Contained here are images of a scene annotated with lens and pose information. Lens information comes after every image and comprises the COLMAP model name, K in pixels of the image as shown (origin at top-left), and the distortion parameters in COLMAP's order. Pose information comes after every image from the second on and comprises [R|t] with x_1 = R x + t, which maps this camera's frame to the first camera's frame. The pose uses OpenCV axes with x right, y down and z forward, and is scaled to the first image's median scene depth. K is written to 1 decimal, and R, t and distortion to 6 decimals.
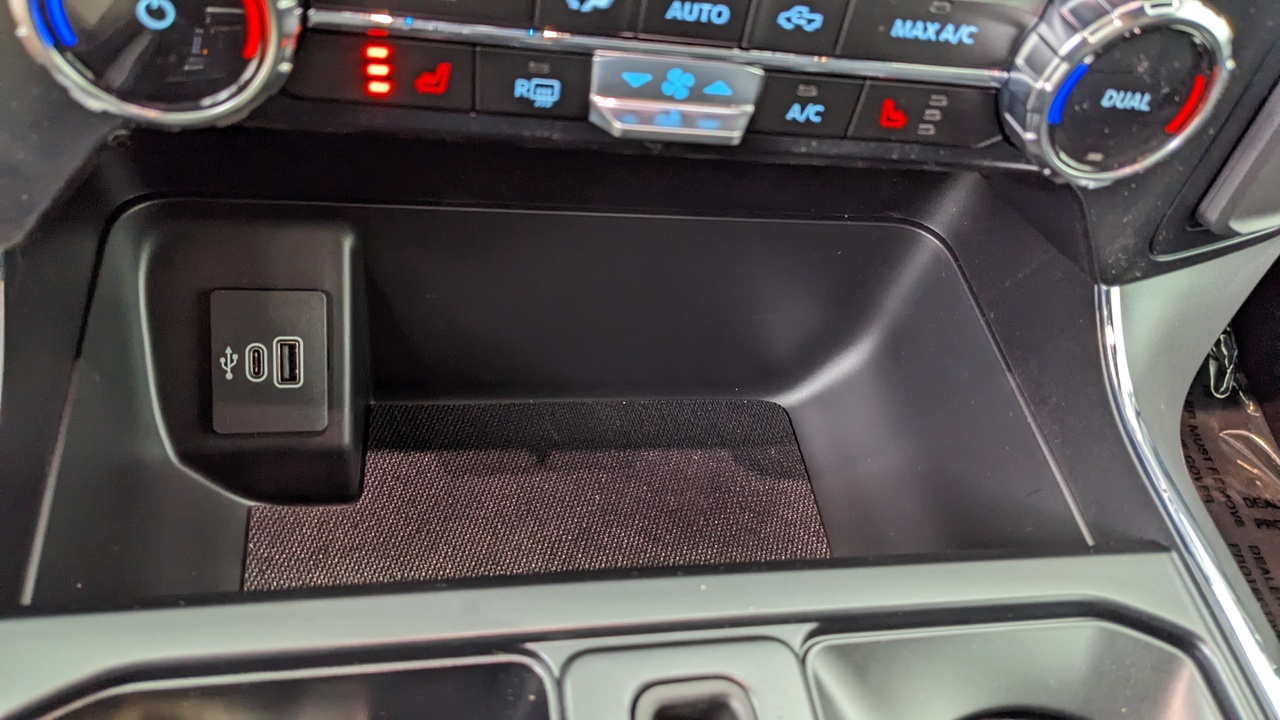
lens RADIAL K [[1016.2, 0, 640.0], [0, 1016.2, 360.0], [0, 0, 1]] dist [0.058583, -0.097029]
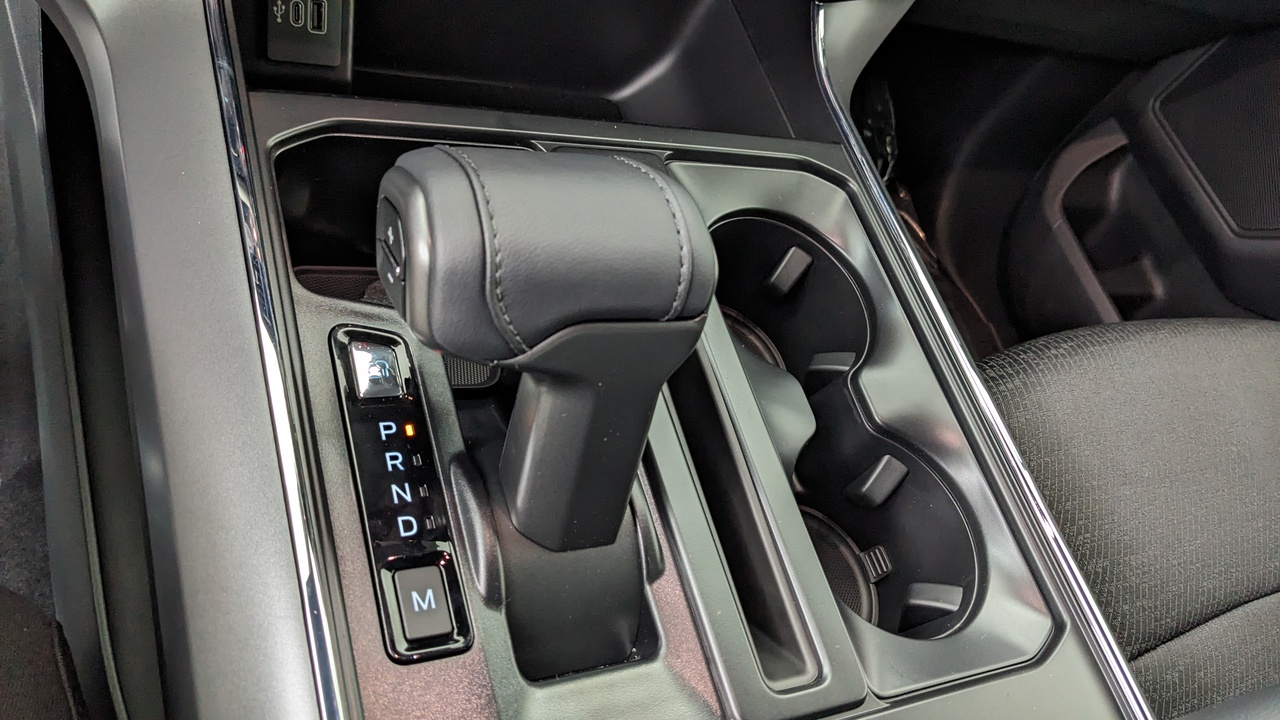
lens RADIAL K [[1017.2, 0, 635.5], [0, 1017.2, 337.4], [0, 0, 1]] dist [0.057898, -0.107625]
pose [[0.963794, 0.011498, 0.266401, -0.440685], [-0.042304, 0.993010, 0.110190, 0.437465], [-0.263272, -0.117470, 0.957543, -0.954007]]
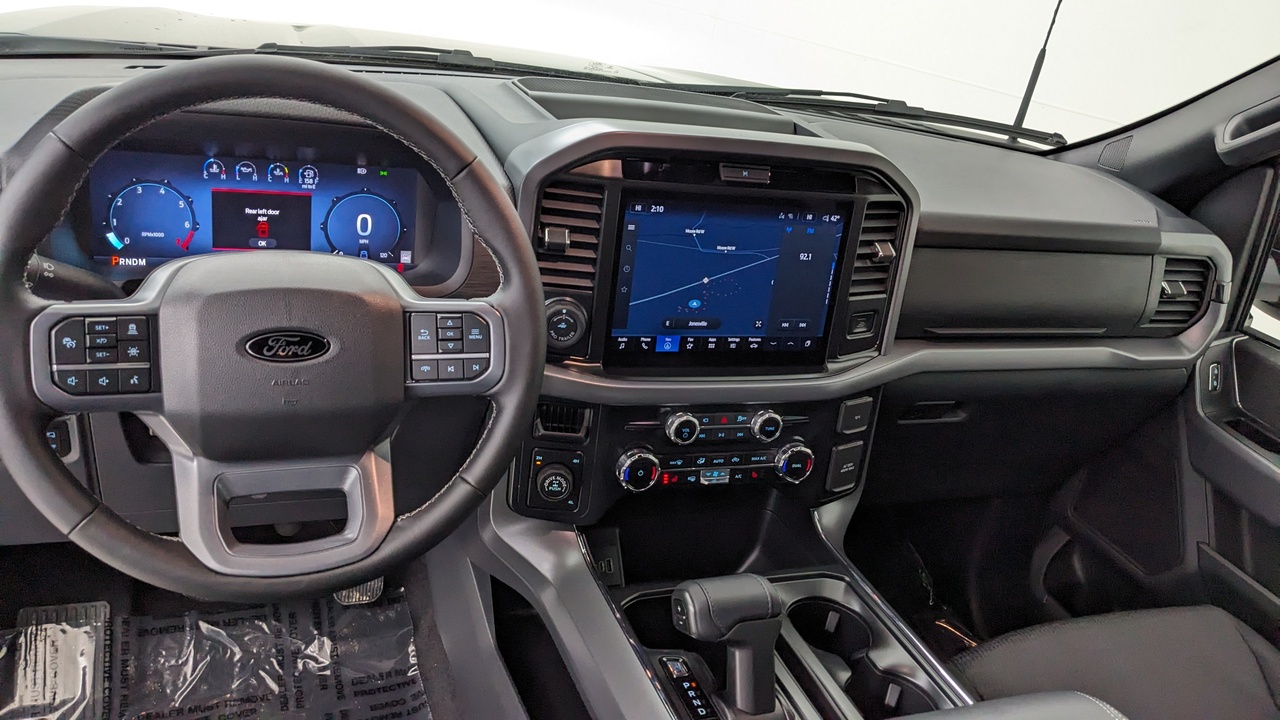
lens RADIAL K [[1016.2, 0, 640.0], [0, 1016.2, 360.0], [0, 0, 1]] dist [0.058583, -0.097029]
pose [[0.977027, -0.118877, 0.176881, -1.198812], [0.179572, 0.906181, -0.382870, 1.136426], [-0.114772, 0.405837, 0.906710, -3.957323]]
